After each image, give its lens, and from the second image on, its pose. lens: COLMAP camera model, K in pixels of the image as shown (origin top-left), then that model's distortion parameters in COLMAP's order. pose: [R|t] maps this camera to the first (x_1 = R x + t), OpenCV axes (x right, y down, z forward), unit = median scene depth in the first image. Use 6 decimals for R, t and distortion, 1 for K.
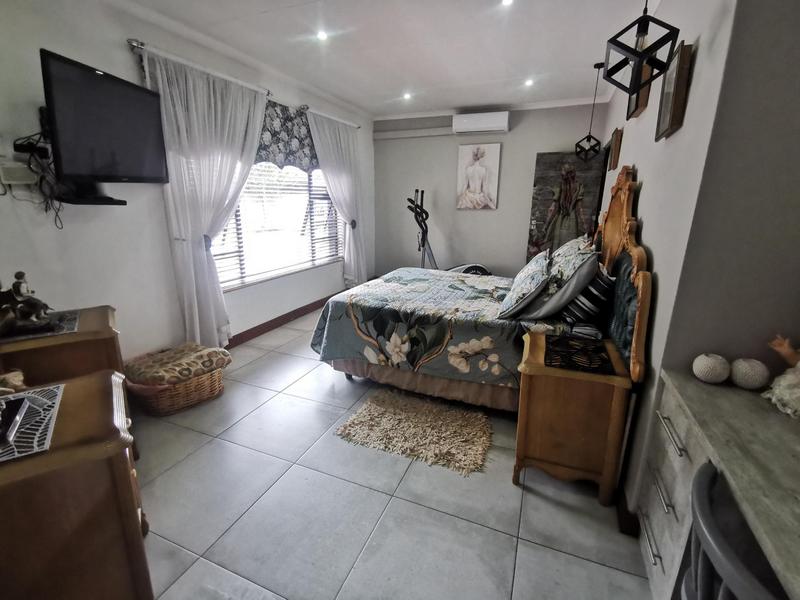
lens RADIAL K [[368.0, 0, 401.3], [0, 368.0, 300.6], [0, 0, 1]] dist [0.010896, -0.008498]
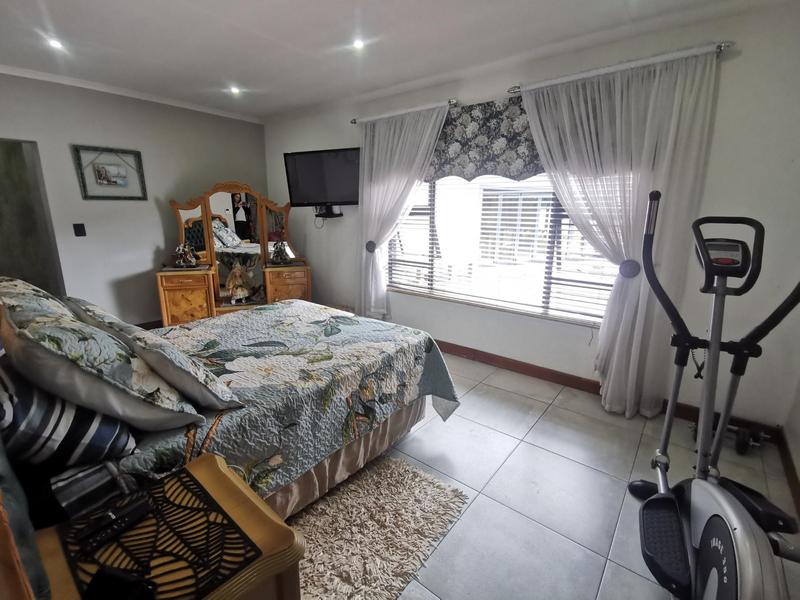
lens RADIAL K [[368.0, 0, 401.3], [0, 368.0, 300.6], [0, 0, 1]] dist [0.010896, -0.008498]
pose [[-0.287949, 0.219839, -0.932071, 0.580550], [-0.264688, 0.917109, 0.298081, -0.317549], [0.920340, 0.332540, -0.205892, 1.127614]]
